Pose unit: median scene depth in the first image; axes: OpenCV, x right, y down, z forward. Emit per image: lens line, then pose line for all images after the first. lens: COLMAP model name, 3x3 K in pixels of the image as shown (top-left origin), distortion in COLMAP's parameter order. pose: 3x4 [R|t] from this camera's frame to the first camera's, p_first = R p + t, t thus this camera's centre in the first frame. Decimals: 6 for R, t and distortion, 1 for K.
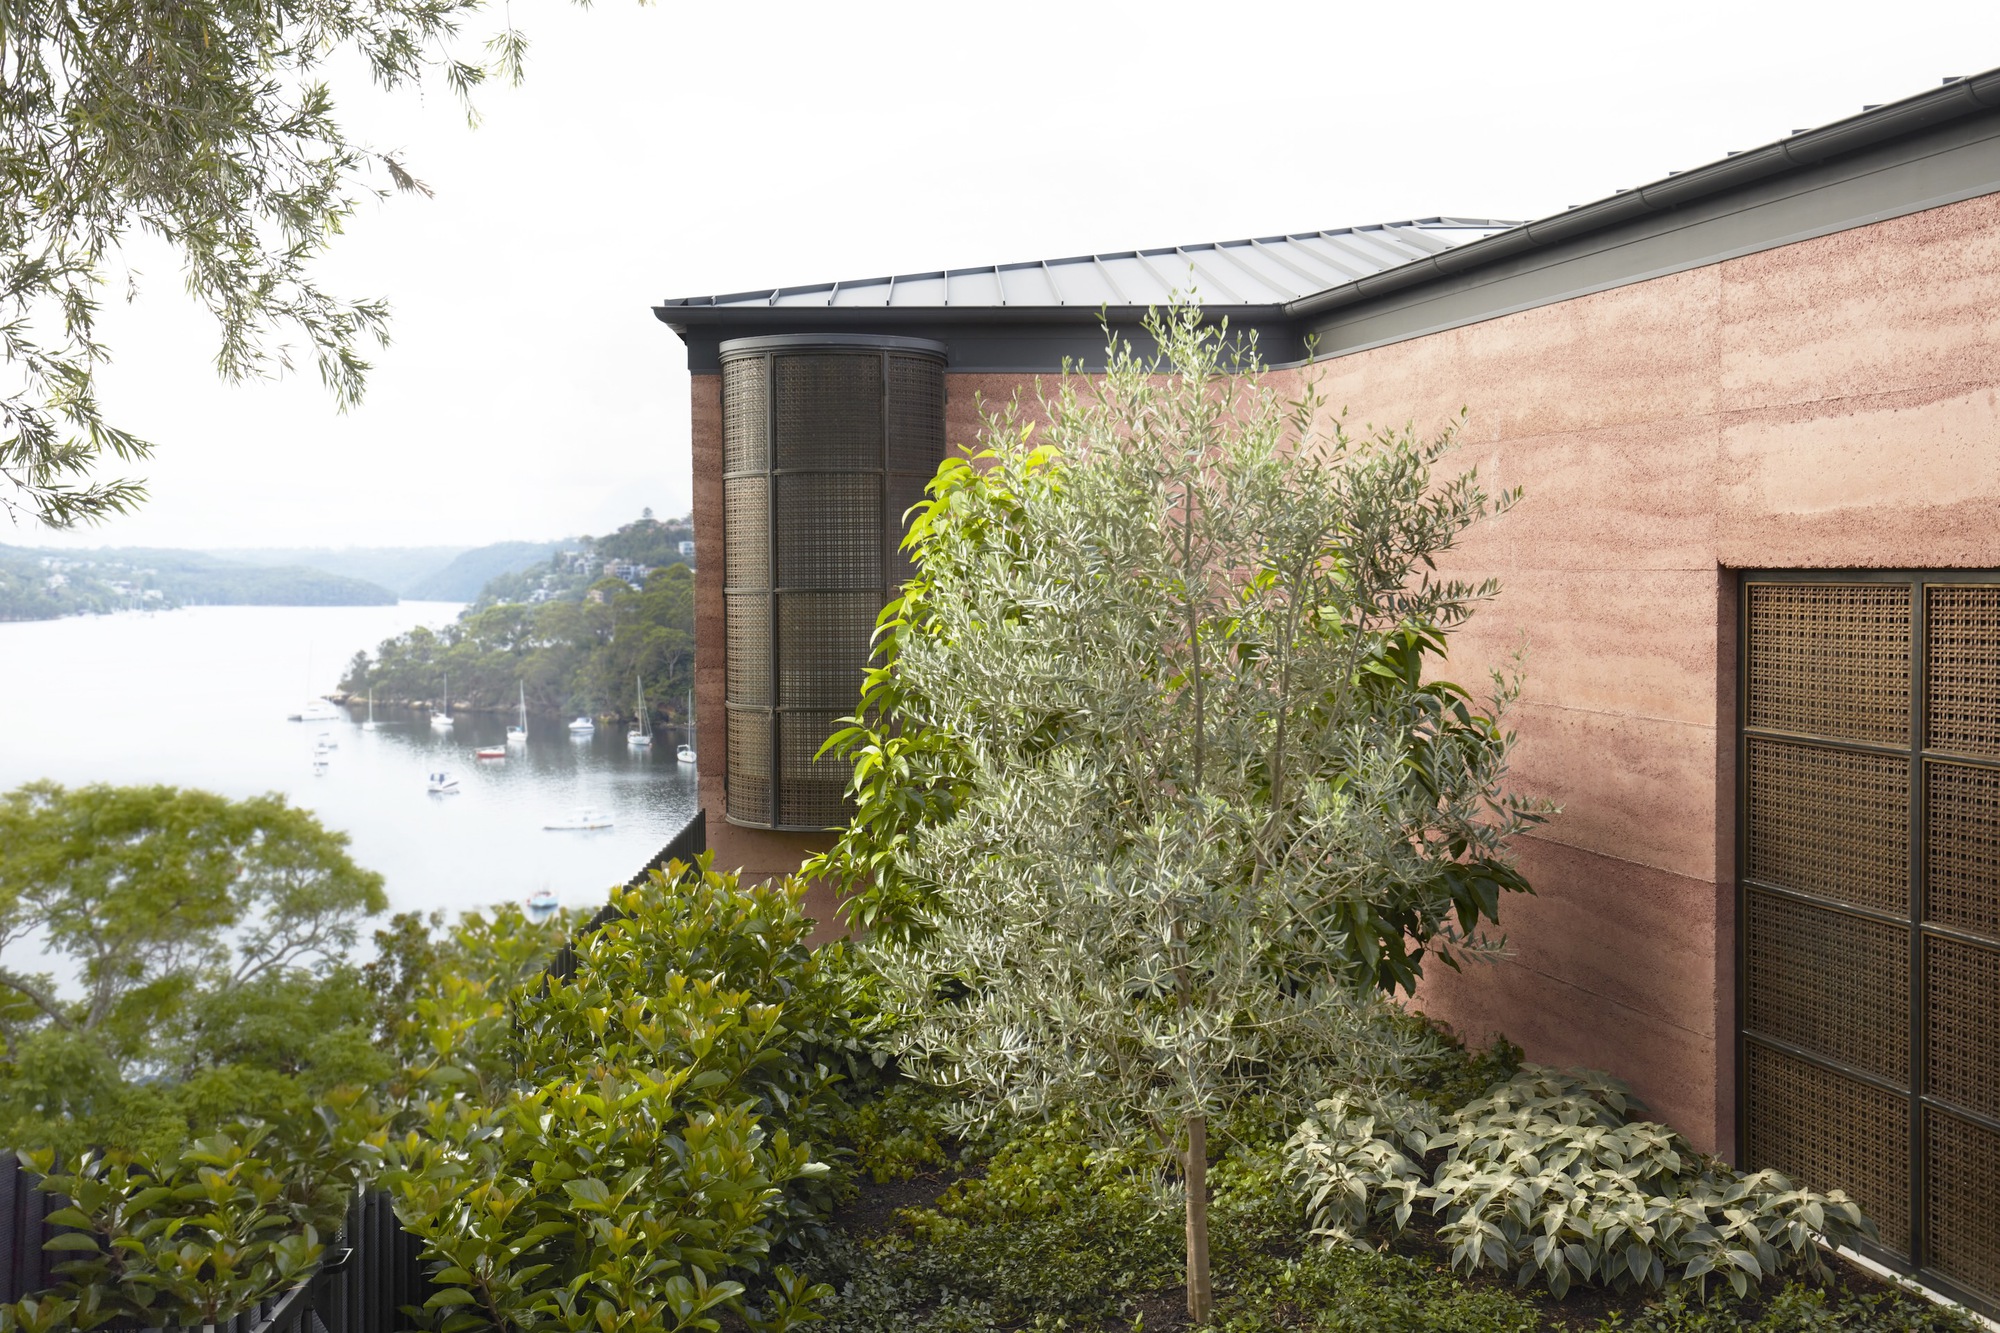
lens RADIAL K [[1829.2, 0, 998.2], [0, 1829.2, 630.6], [0, 0, 1]] dist [0.039216, 0.026718]
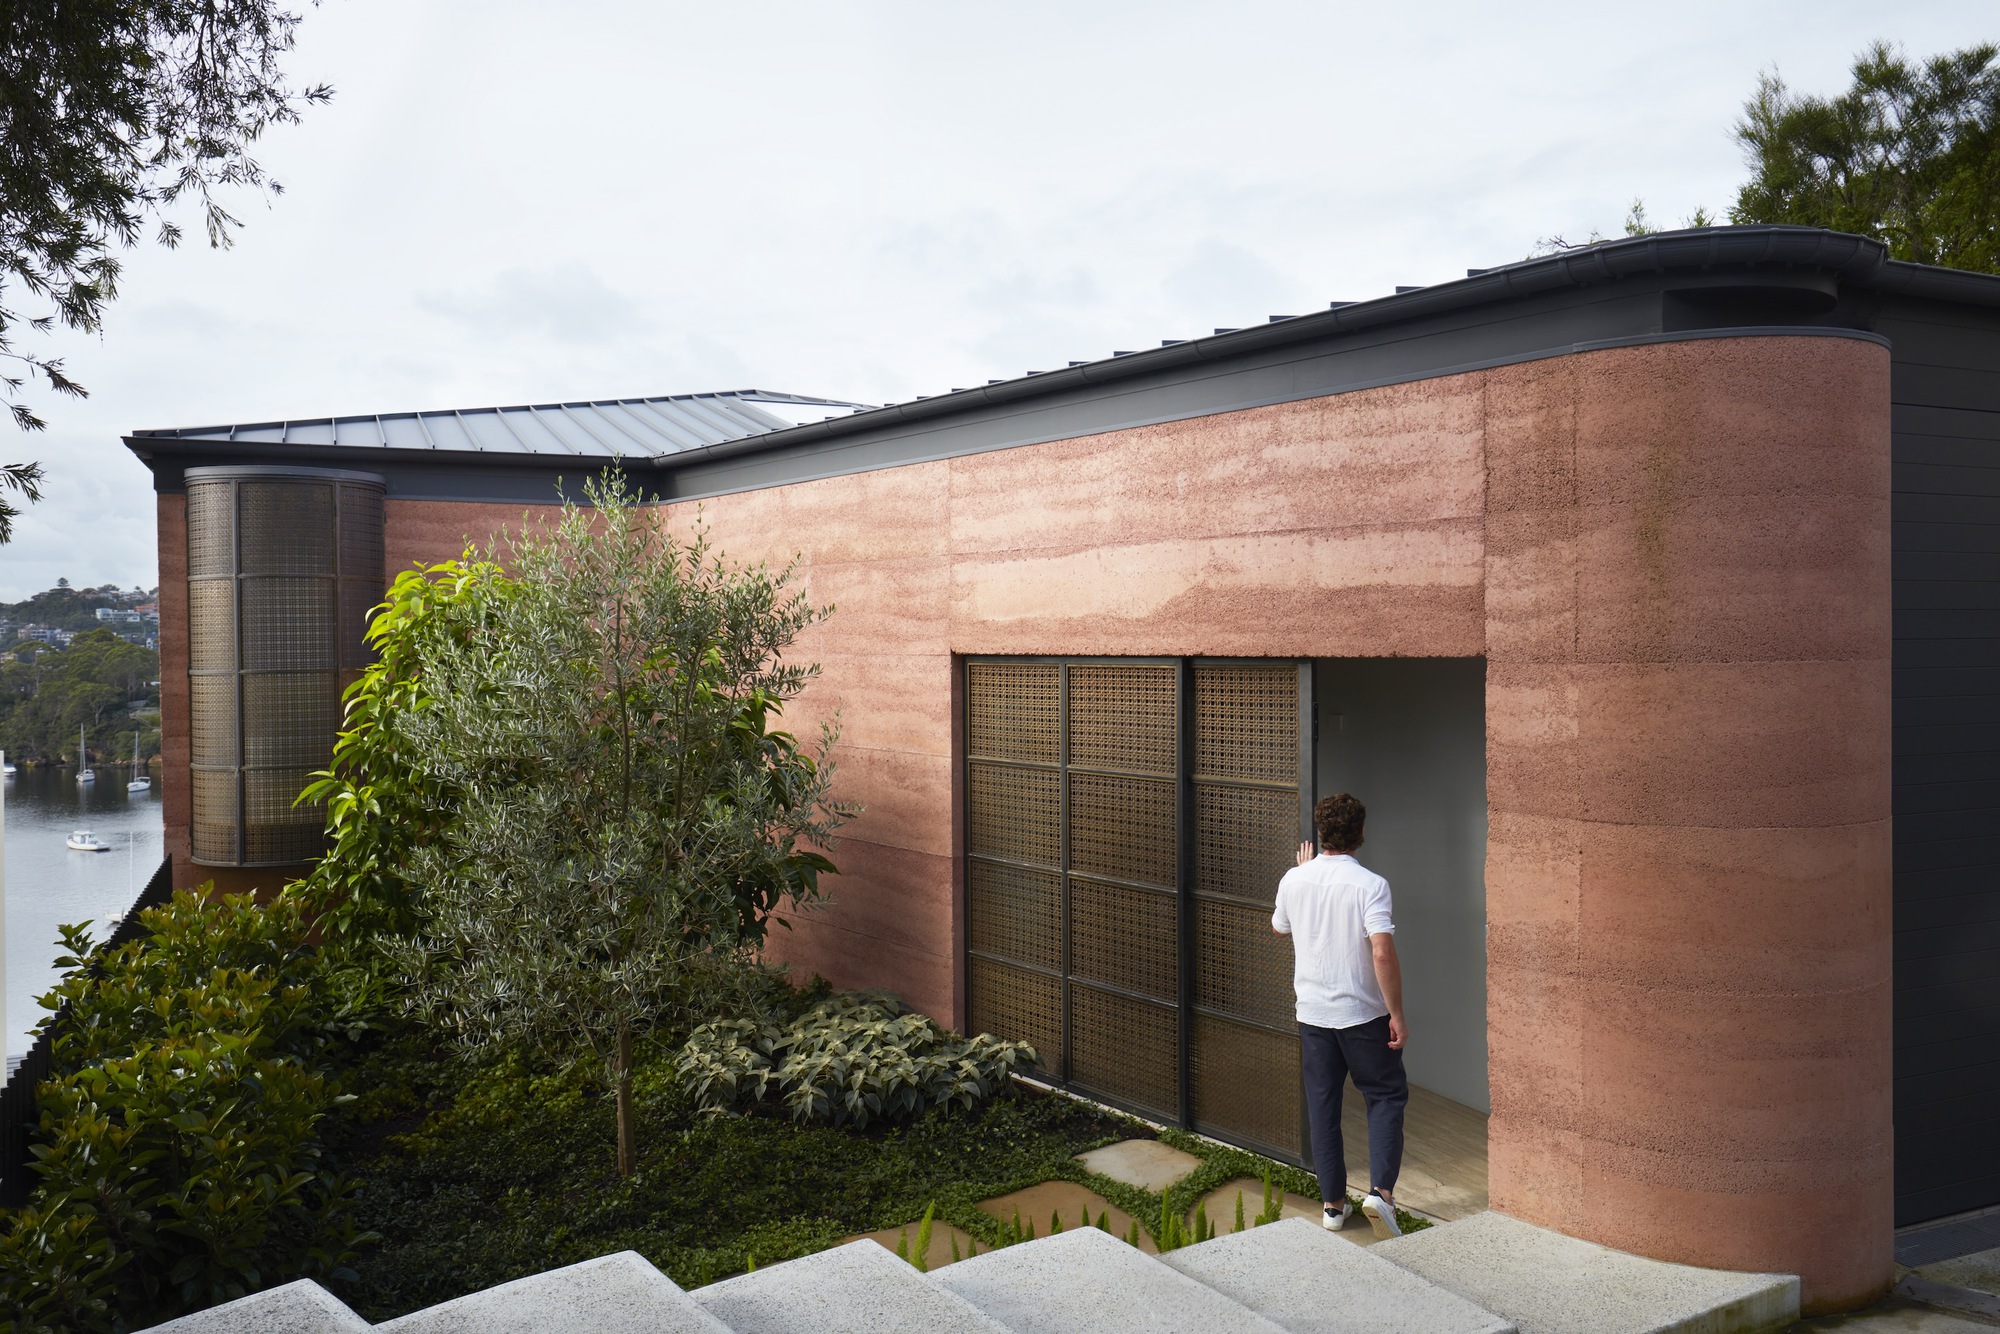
lens RADIAL K [[1439.8, 0, 1000.0], [0, 1439.8, 667.0], [0, 0, 1]] dist [0.006570, 0.001618]
pose [[0.917581, -0.007382, 0.397480, -0.059616], [0.014850, 0.999766, -0.015713, -0.003589], [-0.397272, 0.020321, 0.917476, -0.143977]]
